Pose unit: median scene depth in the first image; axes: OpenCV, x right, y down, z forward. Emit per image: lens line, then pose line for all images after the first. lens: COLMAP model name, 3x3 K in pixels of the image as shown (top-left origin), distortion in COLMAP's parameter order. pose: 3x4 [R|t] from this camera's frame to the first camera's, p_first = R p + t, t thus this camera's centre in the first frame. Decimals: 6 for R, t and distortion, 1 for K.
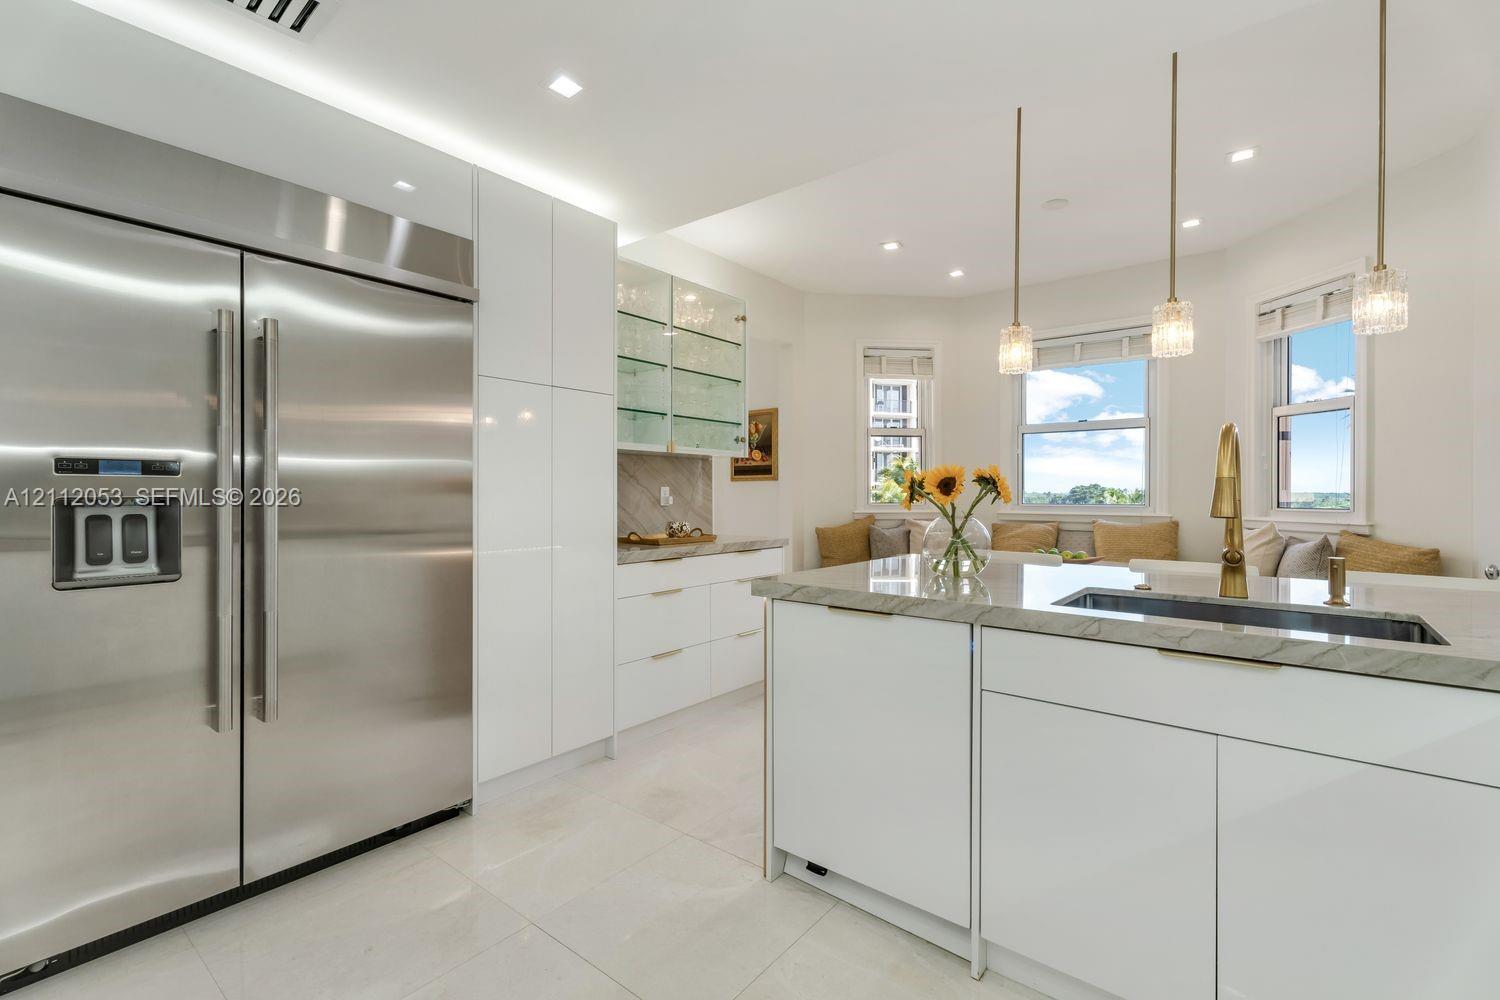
lens RADIAL K [[675.0, 0, 752.7], [0, 675.0, 493.9], [0, 0, 1]] dist [0.006716, 0.000639]
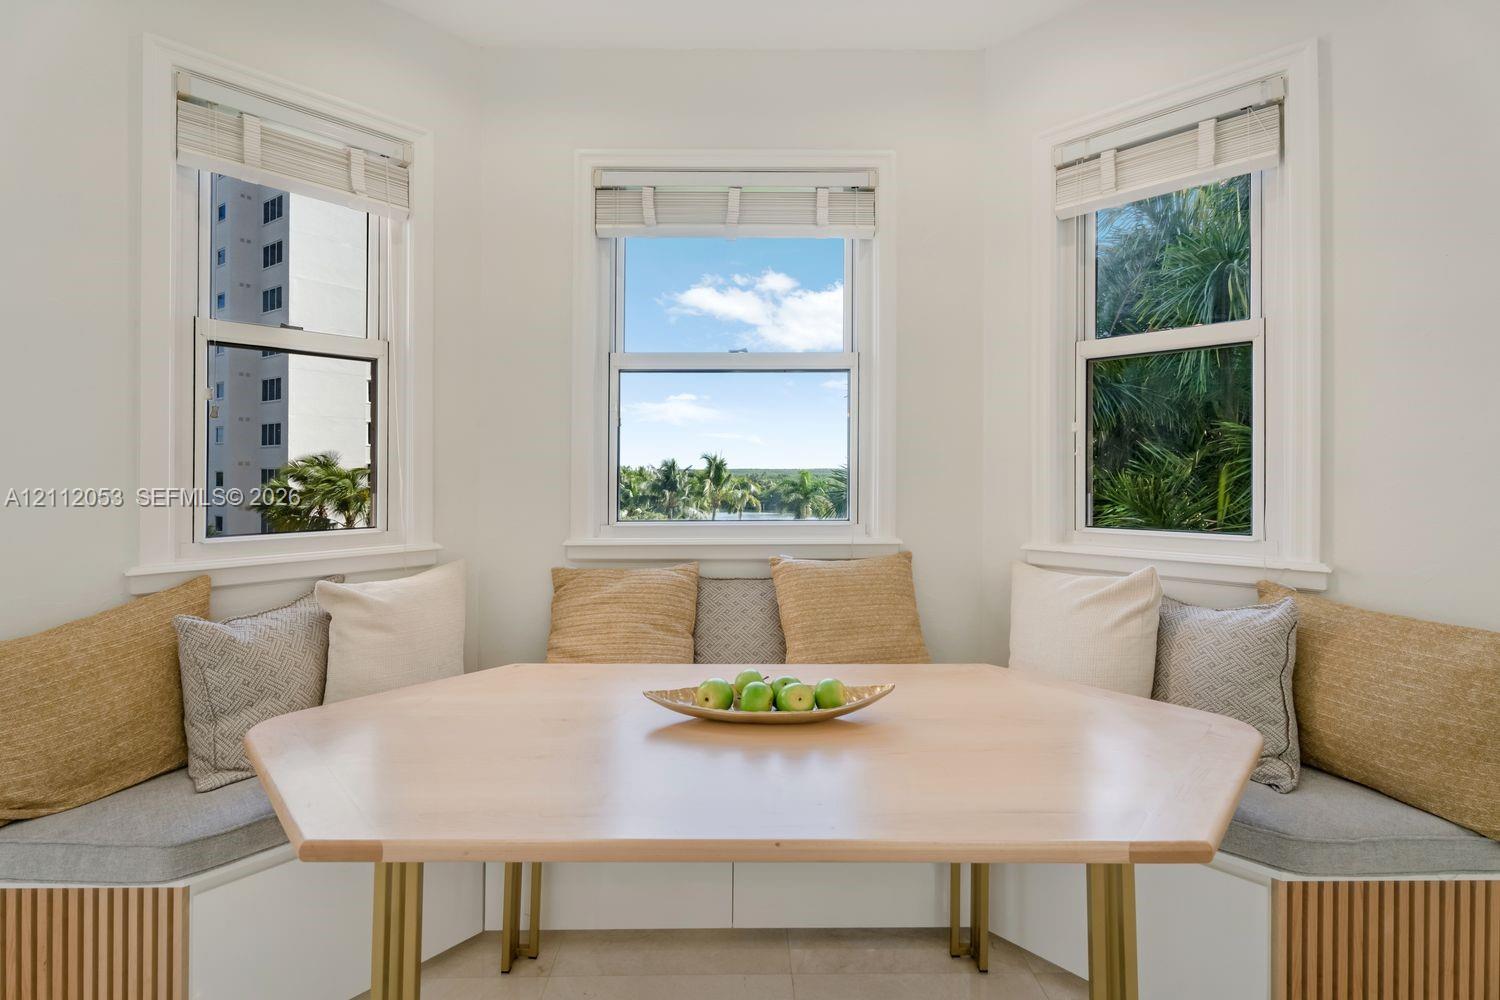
lens RADIAL K [[675.0, 0, 757.7], [0, 675.0, 446.7], [0, 0, 1]] dist [0.006716, 0.000639]
pose [[0.765833, 0.013202, 0.642905, 0.198411], [0.003538, 0.999688, -0.024743, -0.027124], [-0.643030, 0.021223, 0.765547, 0.659710]]
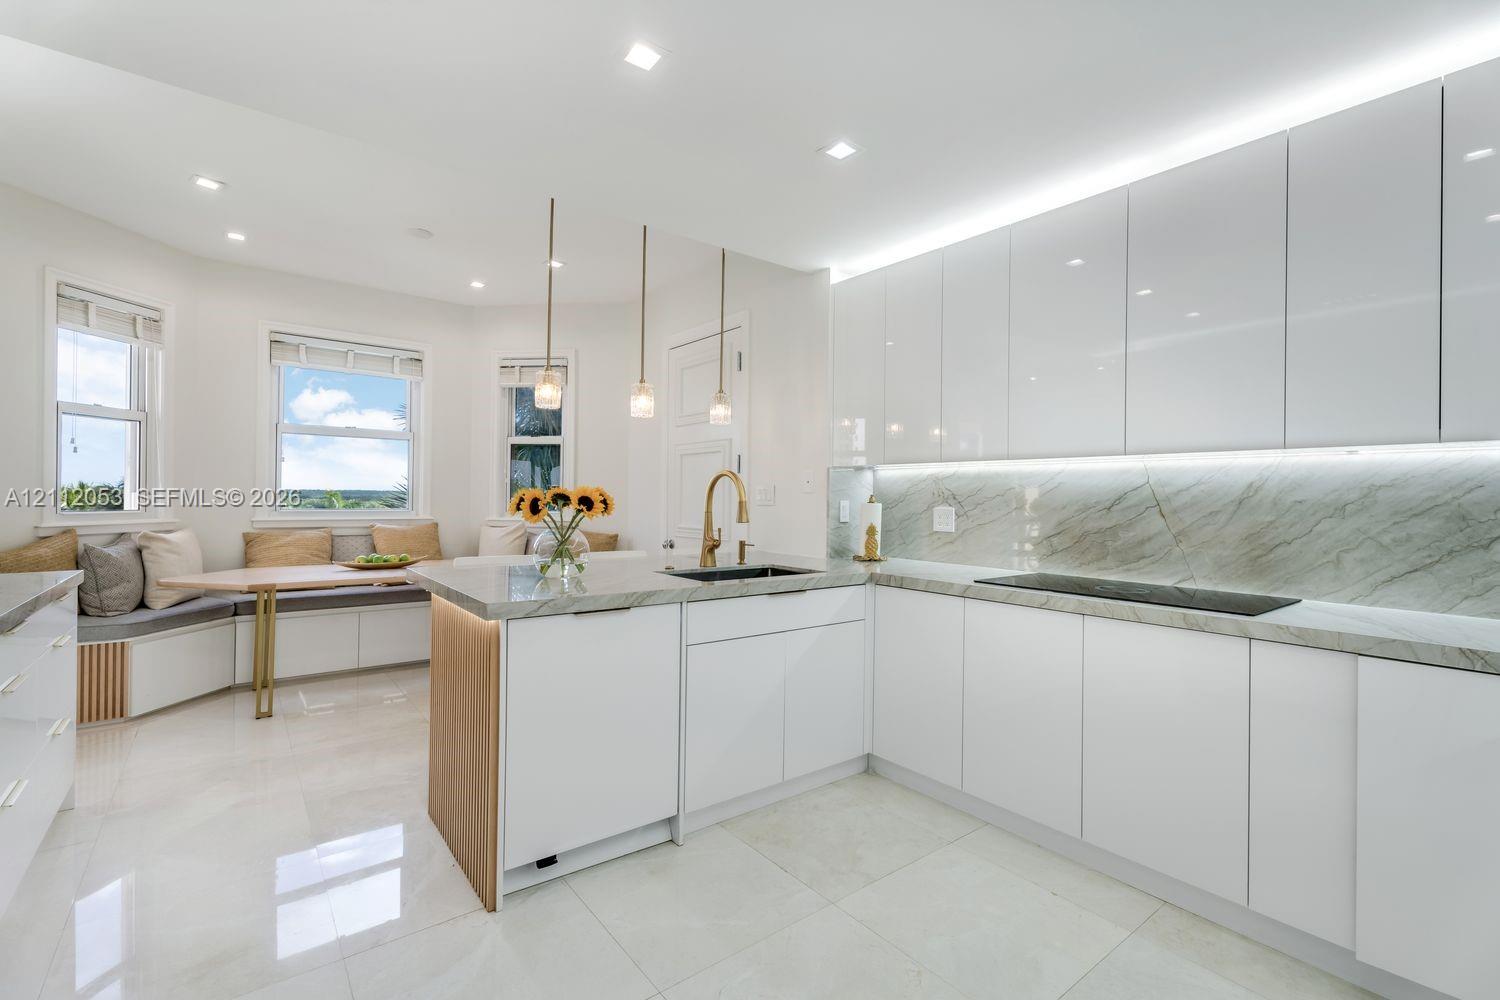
lens RADIAL K [[675.0, 0, 729.0], [0, 675.0, 507.2], [0, 0, 1]] dist [0.006716, 0.000639]
pose [[0.242573, -0.013553, 0.970038, -0.389007], [-0.012469, 0.999776, 0.017087, -0.013008], [-0.970053, -0.016240, 0.242350, 0.209945]]
